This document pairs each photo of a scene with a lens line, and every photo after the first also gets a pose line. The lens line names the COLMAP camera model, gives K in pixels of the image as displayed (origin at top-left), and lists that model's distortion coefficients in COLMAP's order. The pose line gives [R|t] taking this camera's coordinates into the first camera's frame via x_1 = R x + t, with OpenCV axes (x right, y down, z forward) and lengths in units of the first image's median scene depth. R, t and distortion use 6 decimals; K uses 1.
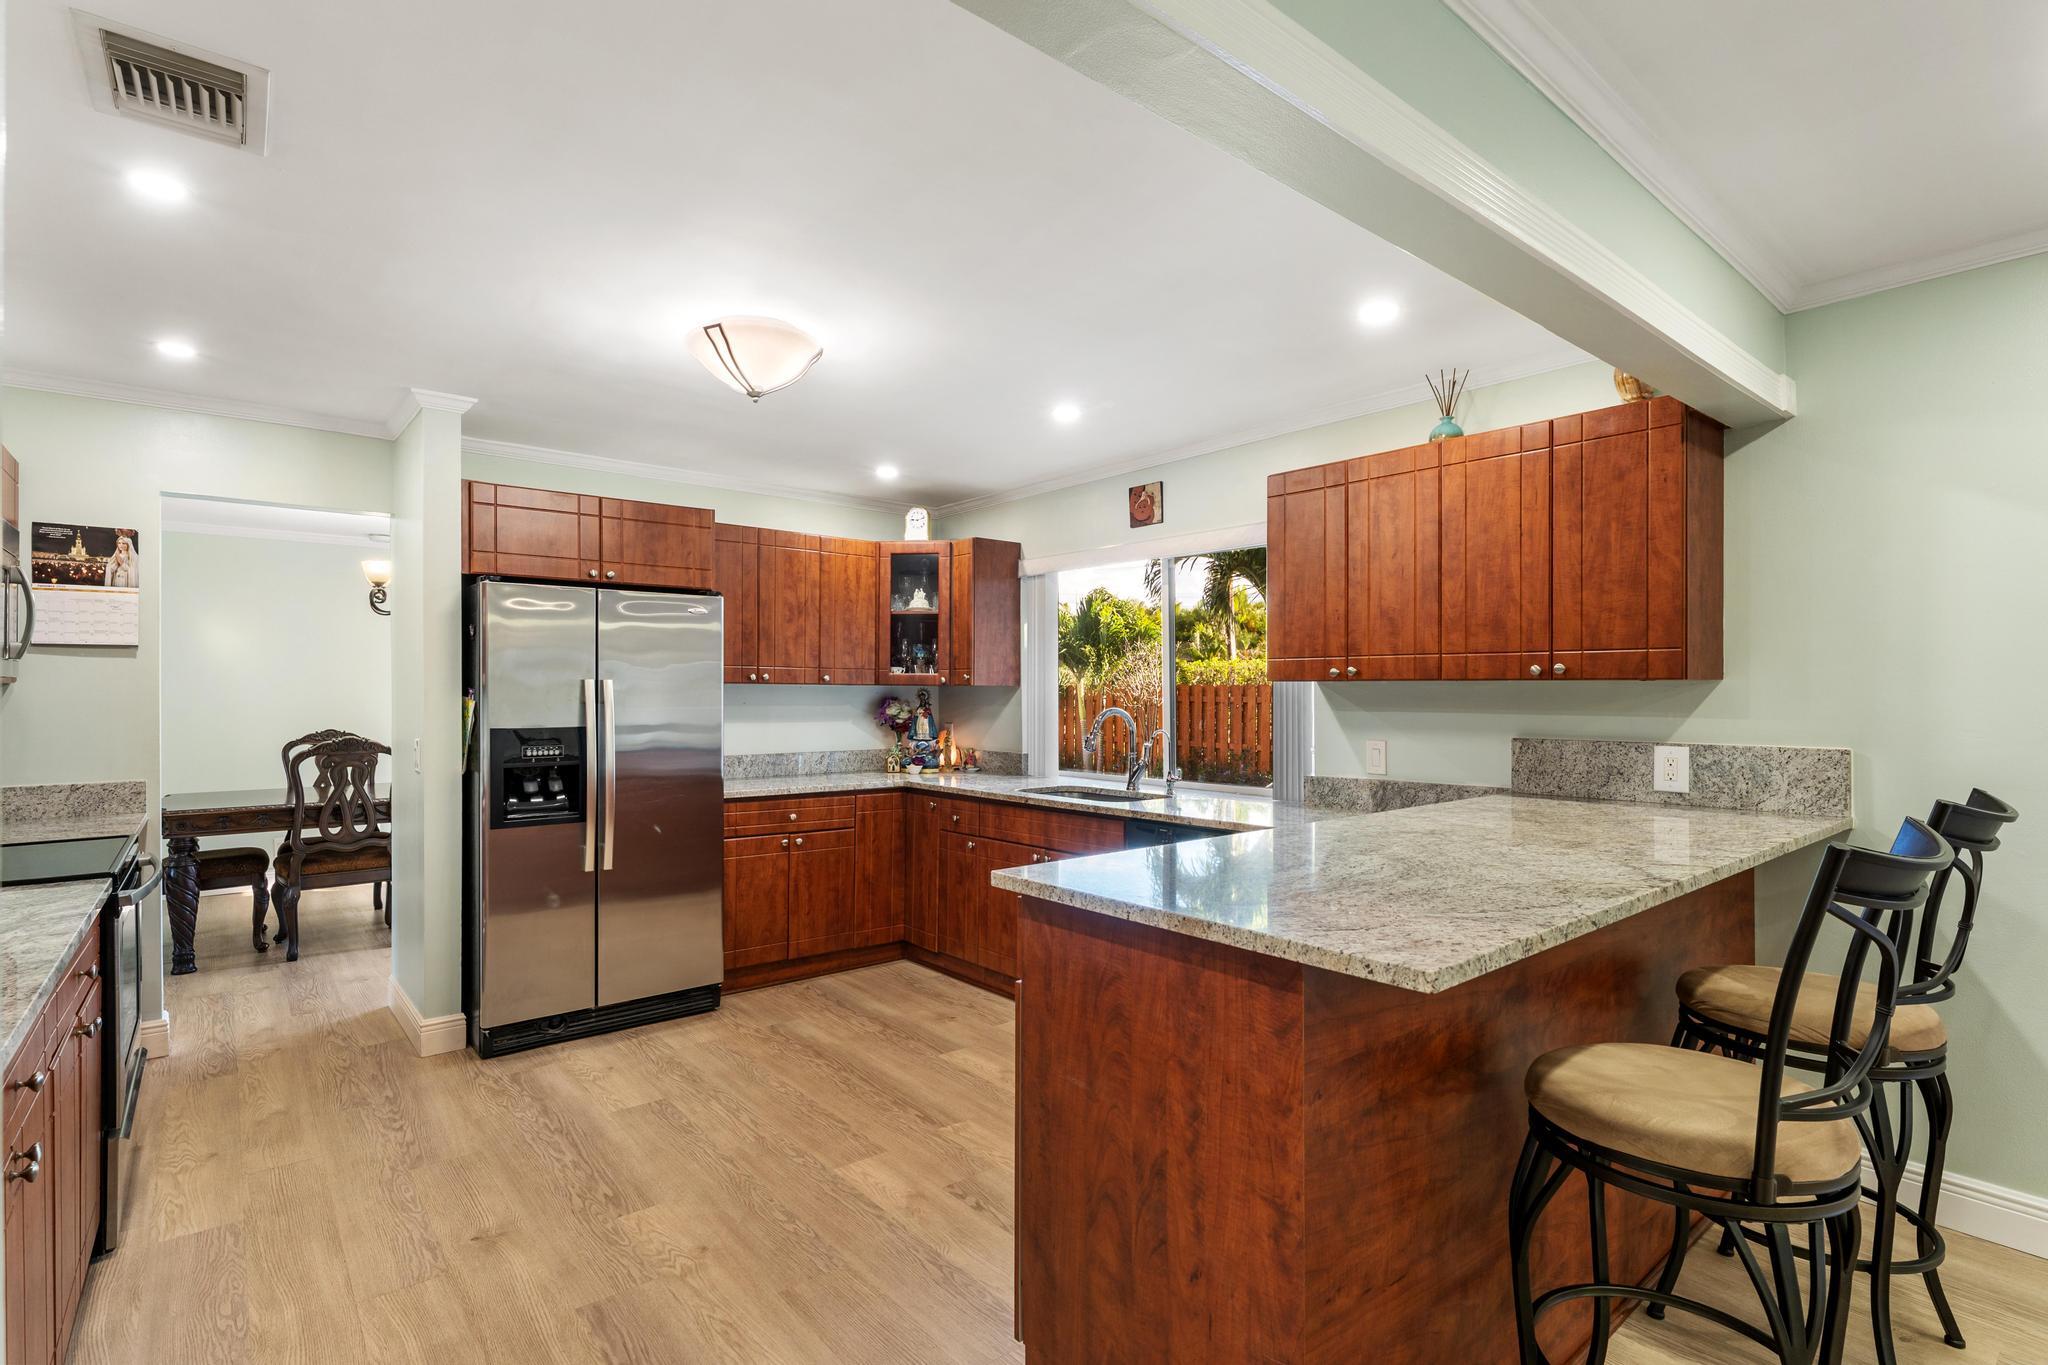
lens RADIAL K [[978.5, 0, 1024.0], [0, 978.5, 693.1], [0, 0, 1]] dist [-0.002264, 0.000296]
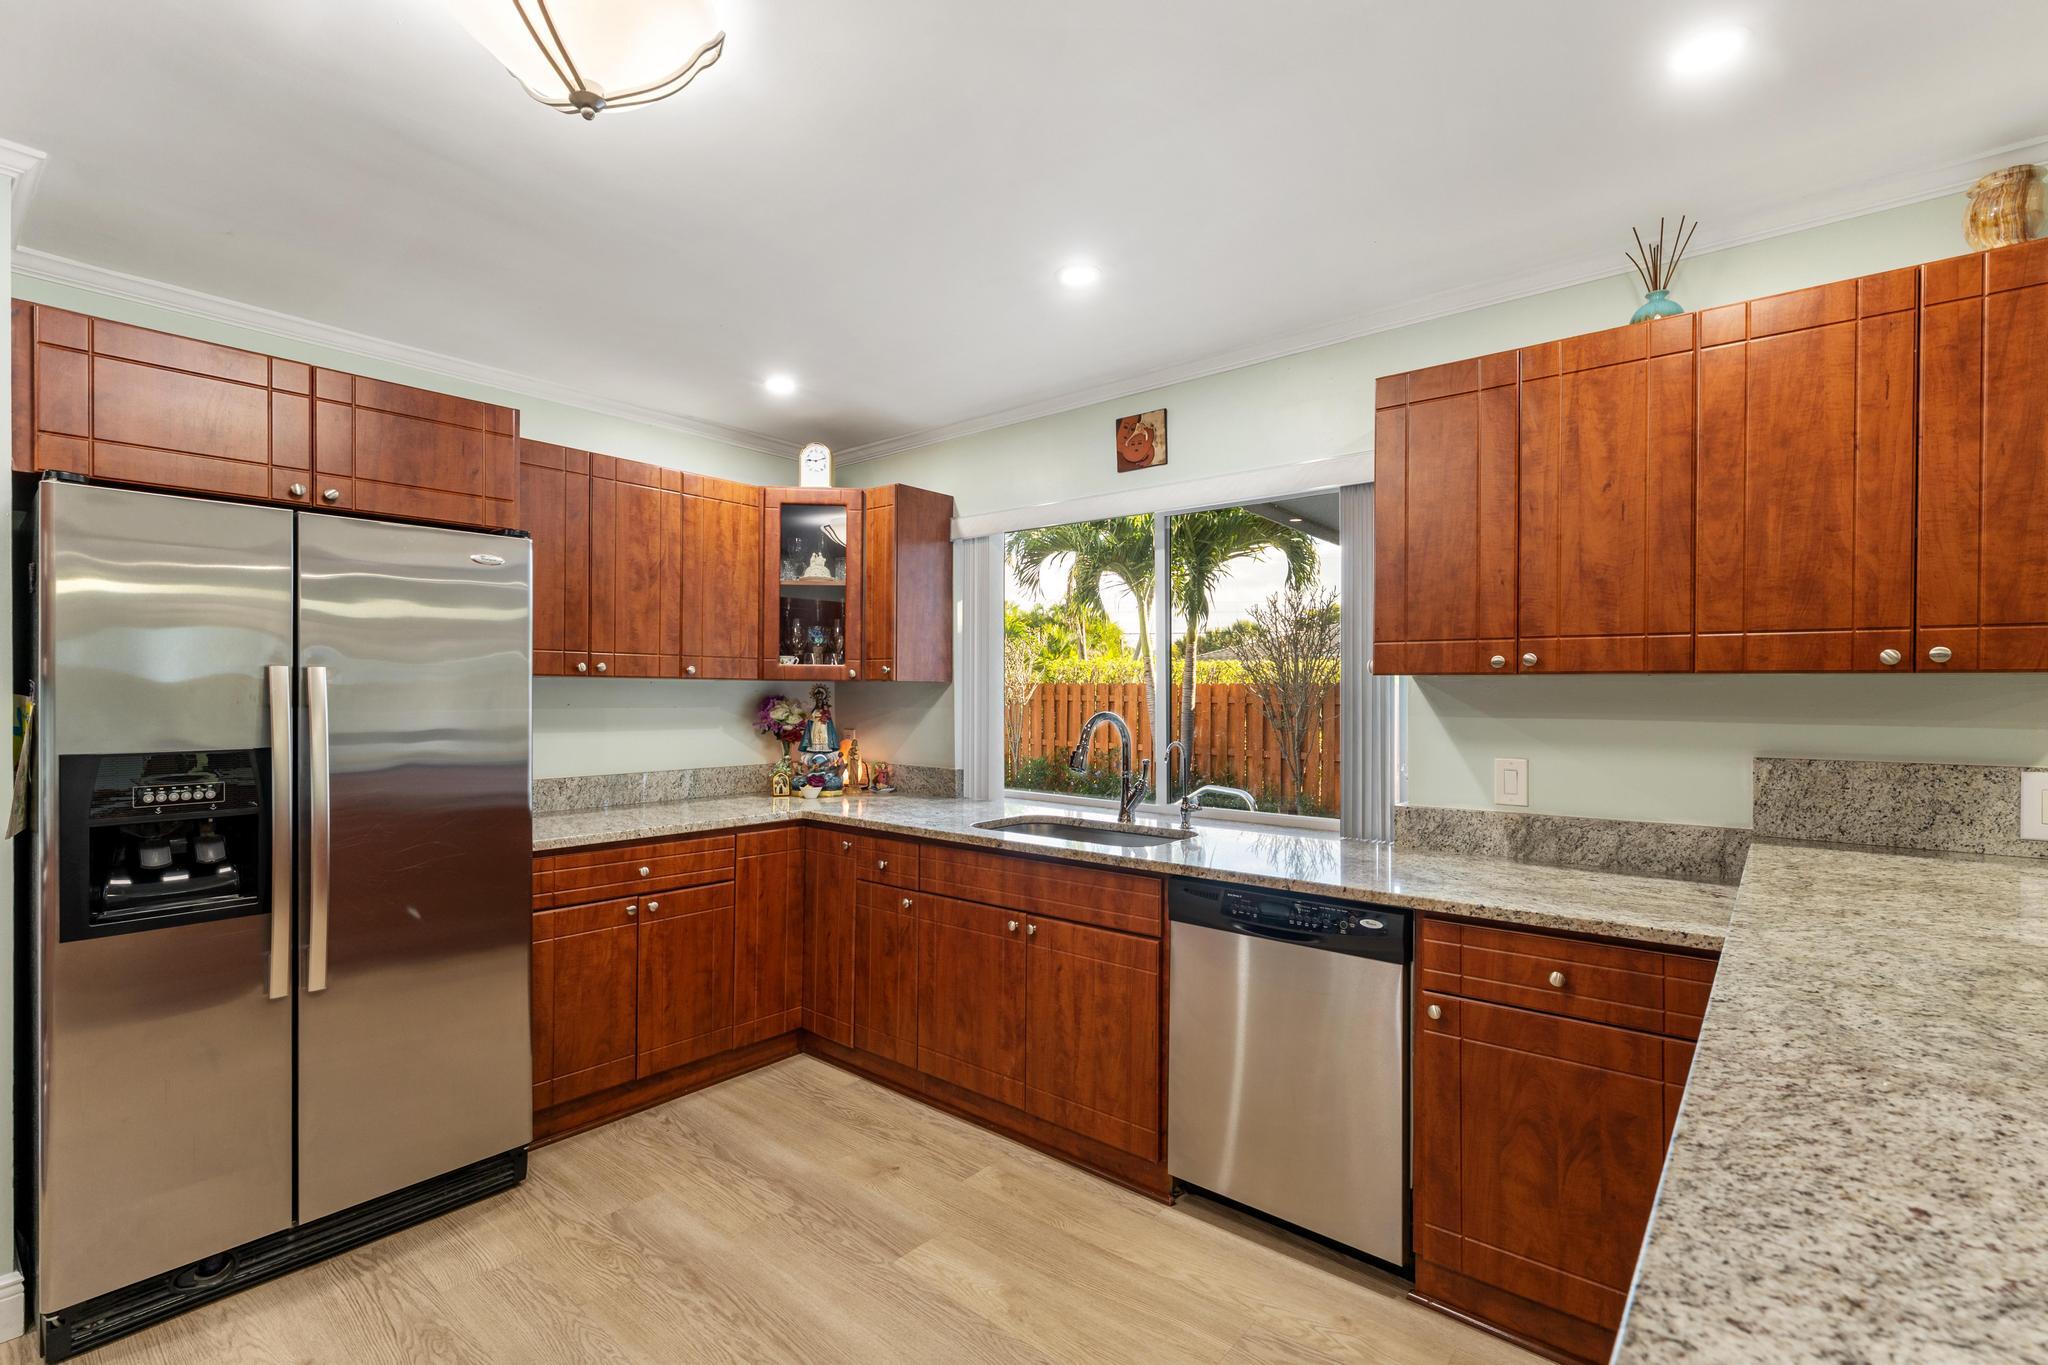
lens RADIAL K [[916.0, 0, 1022.1], [0, 916.0, 693.8], [0, 0, 1]] dist [0.000588, -0.000953]
pose [[0.984169, 0.001748, 0.177227, -0.094082], [-0.002202, 0.999995, 0.002365, 0.000255], [-0.177222, -0.002718, 0.984167, 0.338641]]
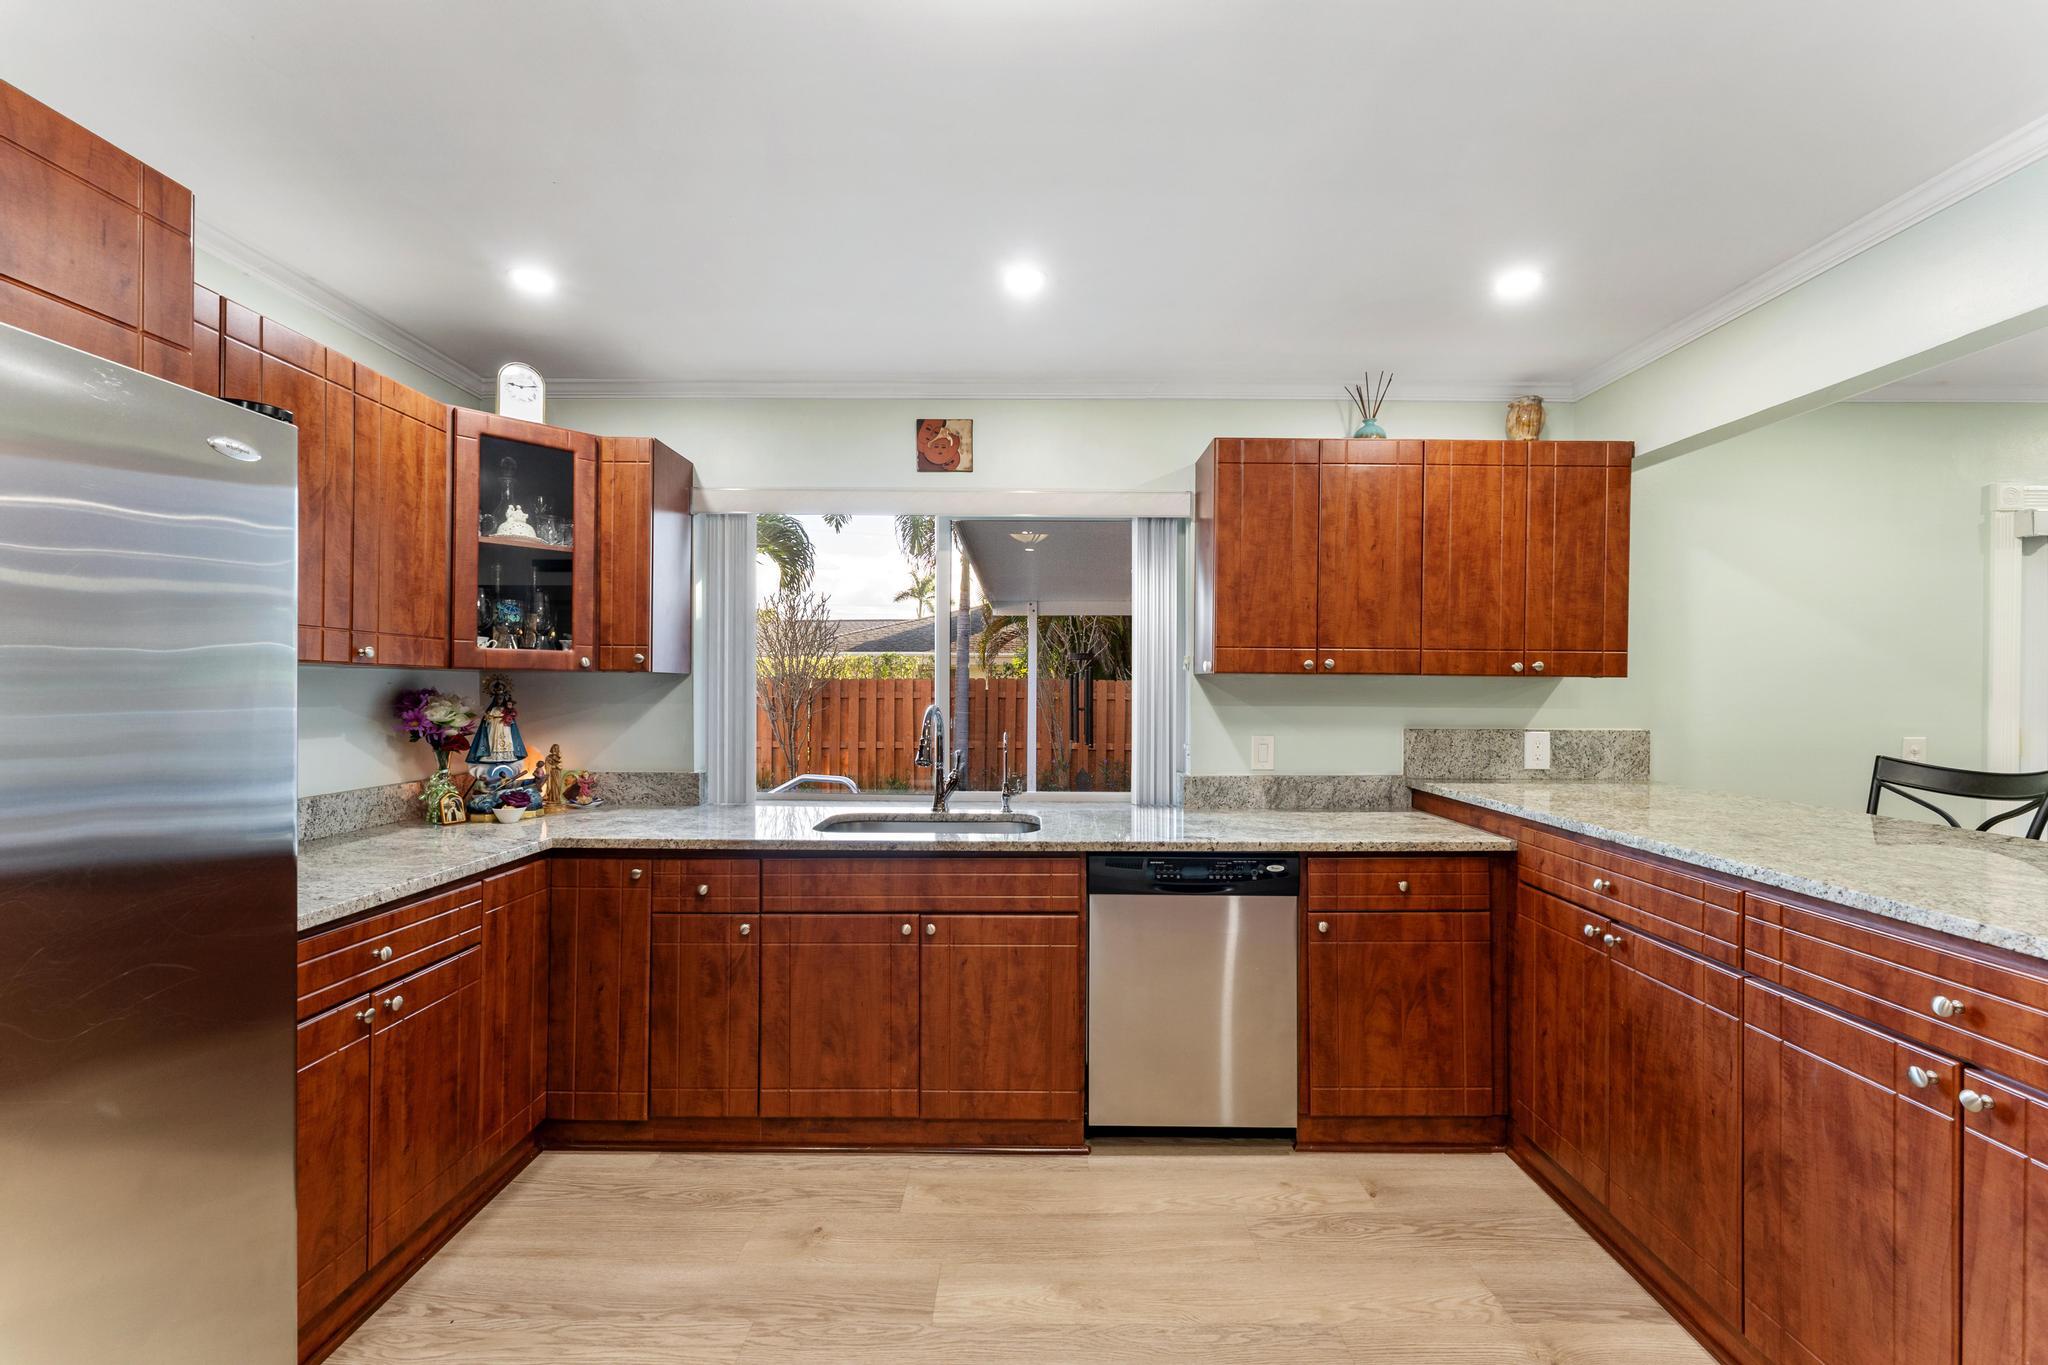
lens RADIAL K [[822.2, 0, 1025.9], [0, 822.2, 689.4], [0, 0, 1]] dist [0.000804, -0.000906]
pose [[0.641907, 0.001466, 0.766781, -0.354423], [-0.004670, 0.999987, 0.001998, 0.001452], [-0.766768, -0.004863, 0.641906, 0.551143]]
